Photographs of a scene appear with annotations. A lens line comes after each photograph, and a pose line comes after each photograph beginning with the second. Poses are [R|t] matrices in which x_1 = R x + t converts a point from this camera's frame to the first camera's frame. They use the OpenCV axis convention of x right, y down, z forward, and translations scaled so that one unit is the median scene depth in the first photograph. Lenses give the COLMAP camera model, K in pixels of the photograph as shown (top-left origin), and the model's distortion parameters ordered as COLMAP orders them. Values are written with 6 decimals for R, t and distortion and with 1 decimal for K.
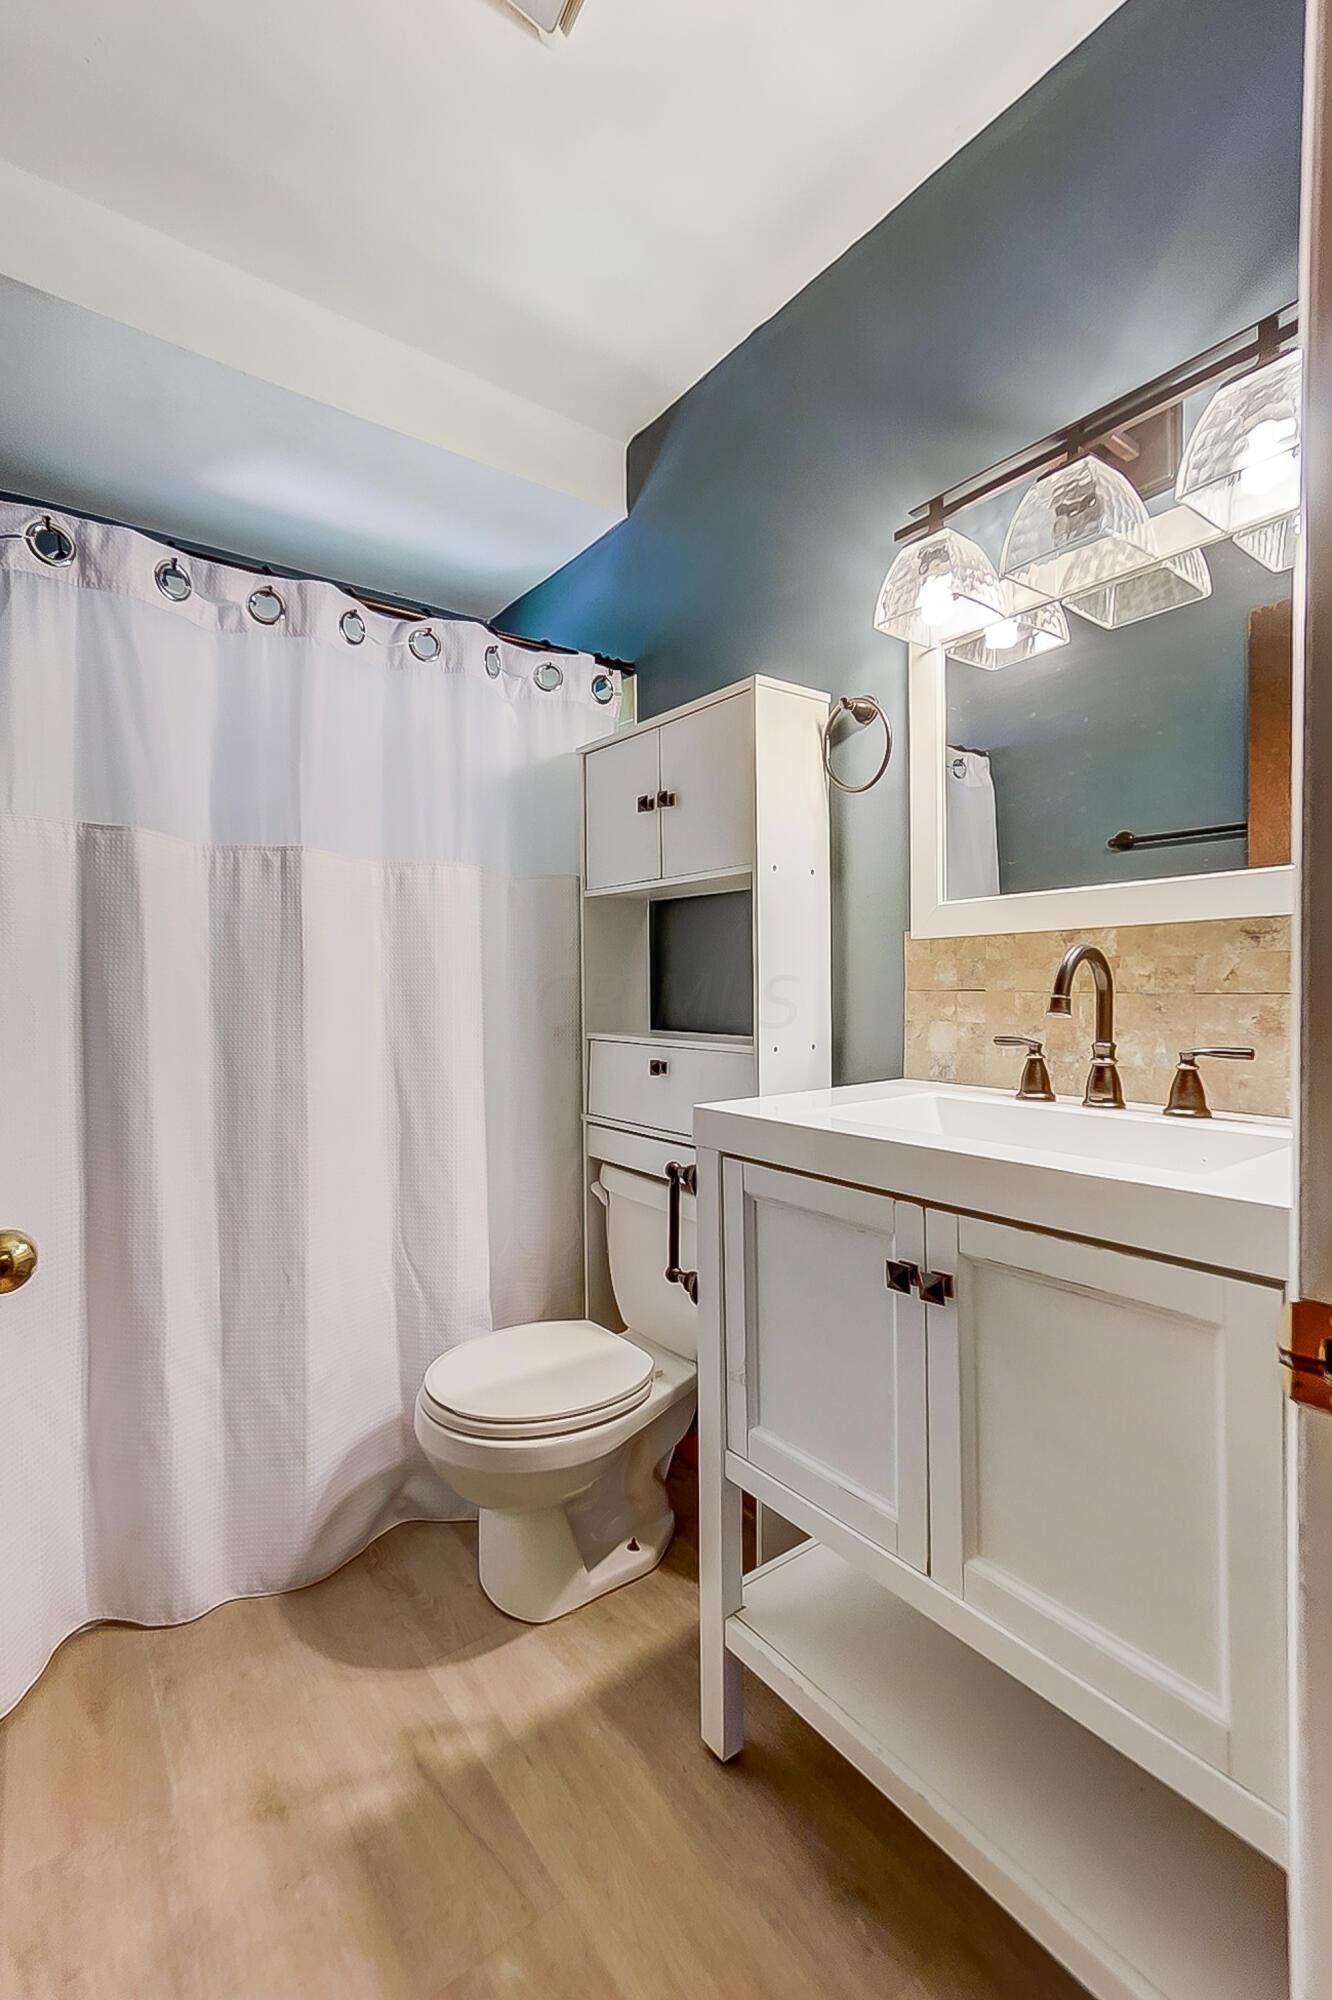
lens RADIAL K [[885.4, 0, 665.3], [0, 885.4, 999.0], [0, 0, 1]] dist [-0.010110, 0.009593]
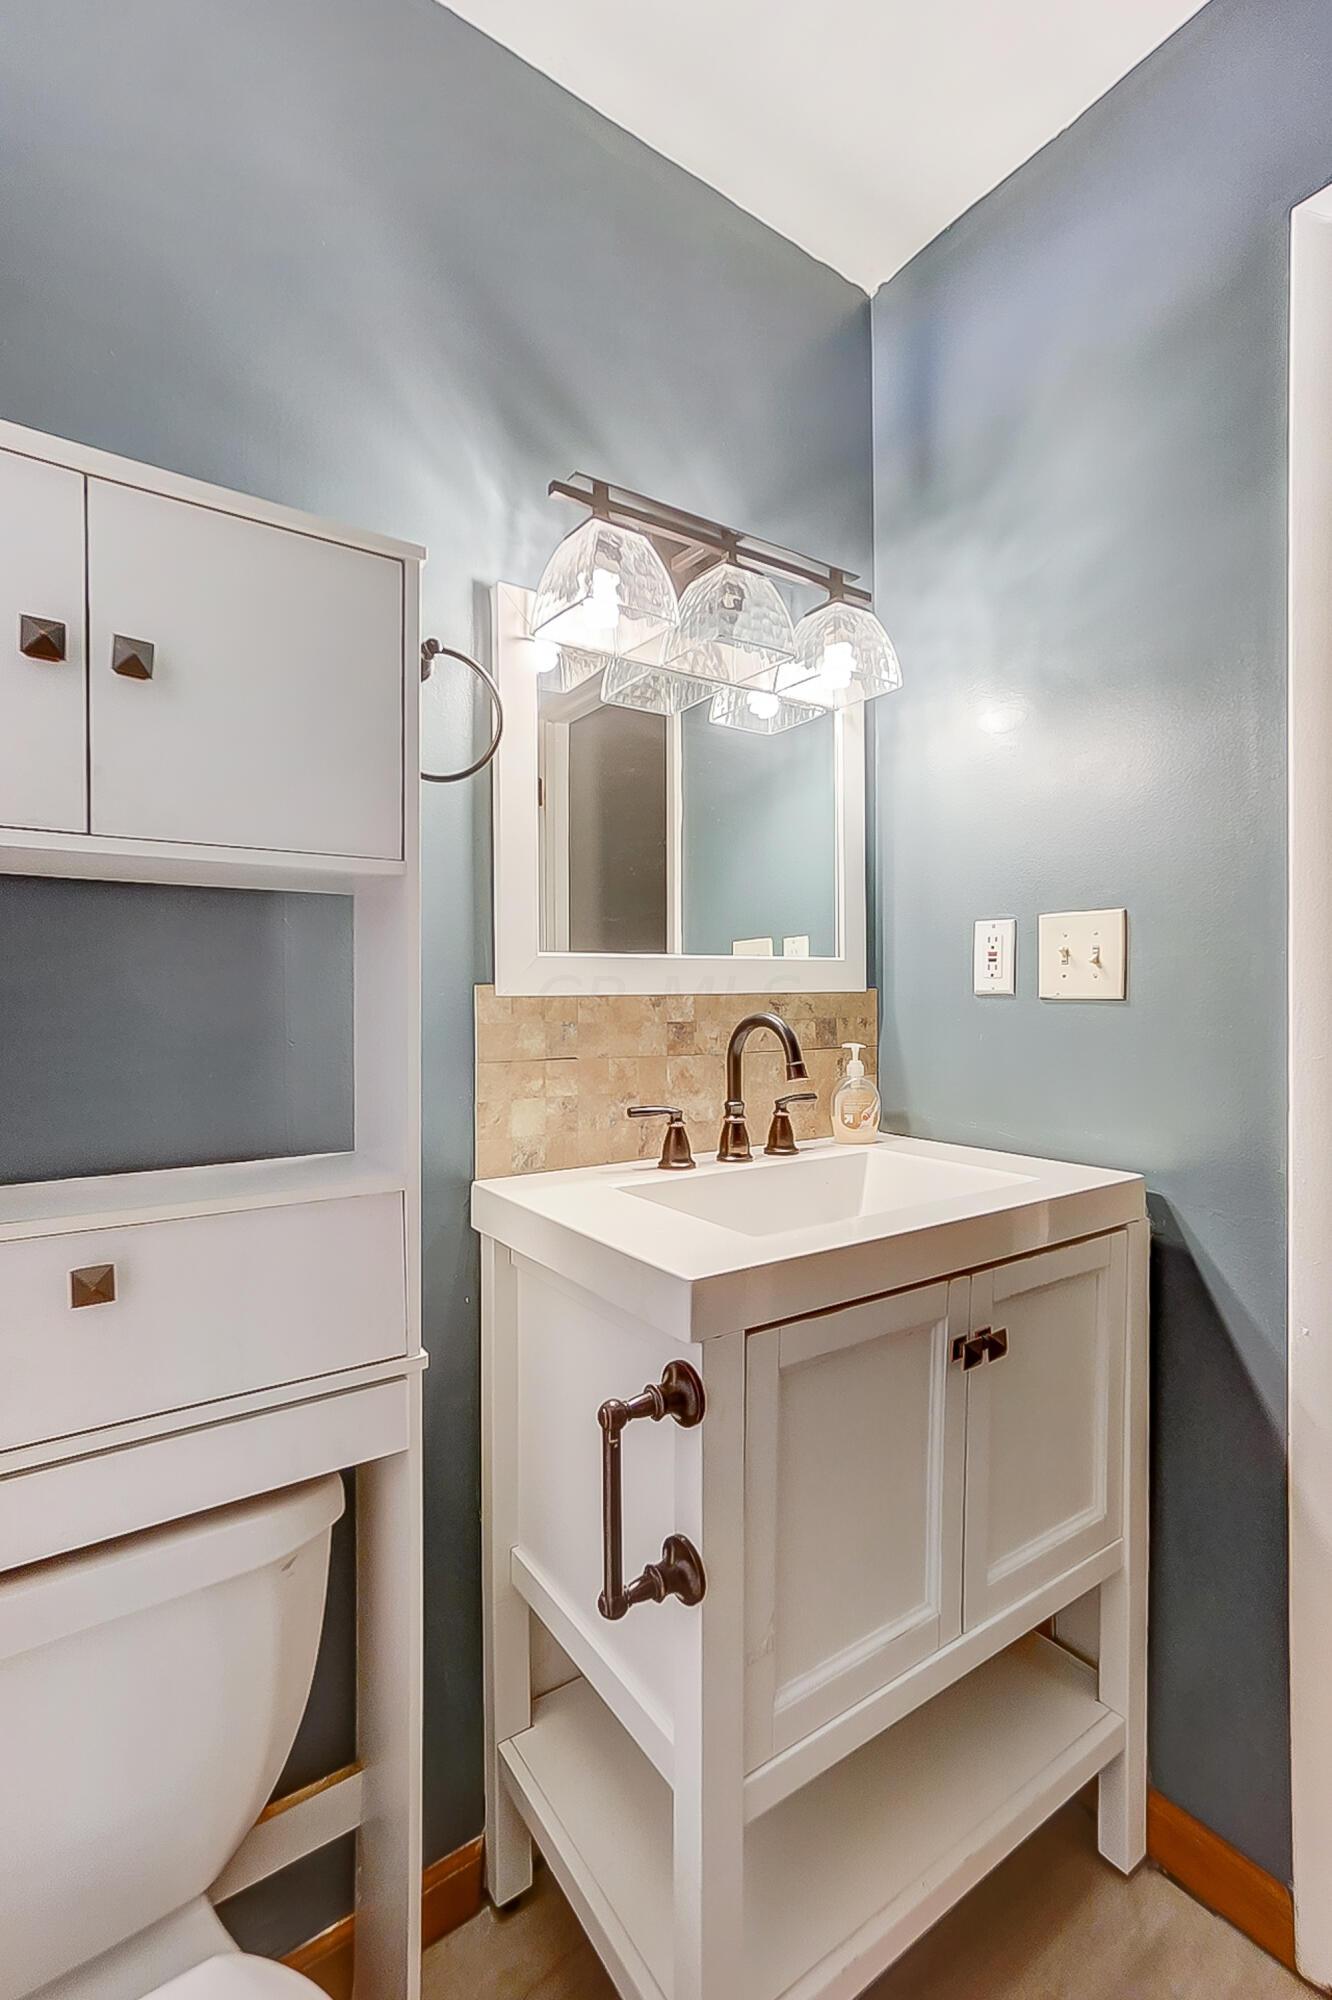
lens RADIAL K [[885.4, 0, 664.1], [0, 885.4, 996.8], [0, 0, 1]] dist [-0.010110, 0.009593]
pose [[0.041685, 0.004204, 0.999122, -0.546195], [0.015460, 0.999869, -0.004852, -0.068955], [-0.999011, 0.015648, 0.041614, 0.928876]]
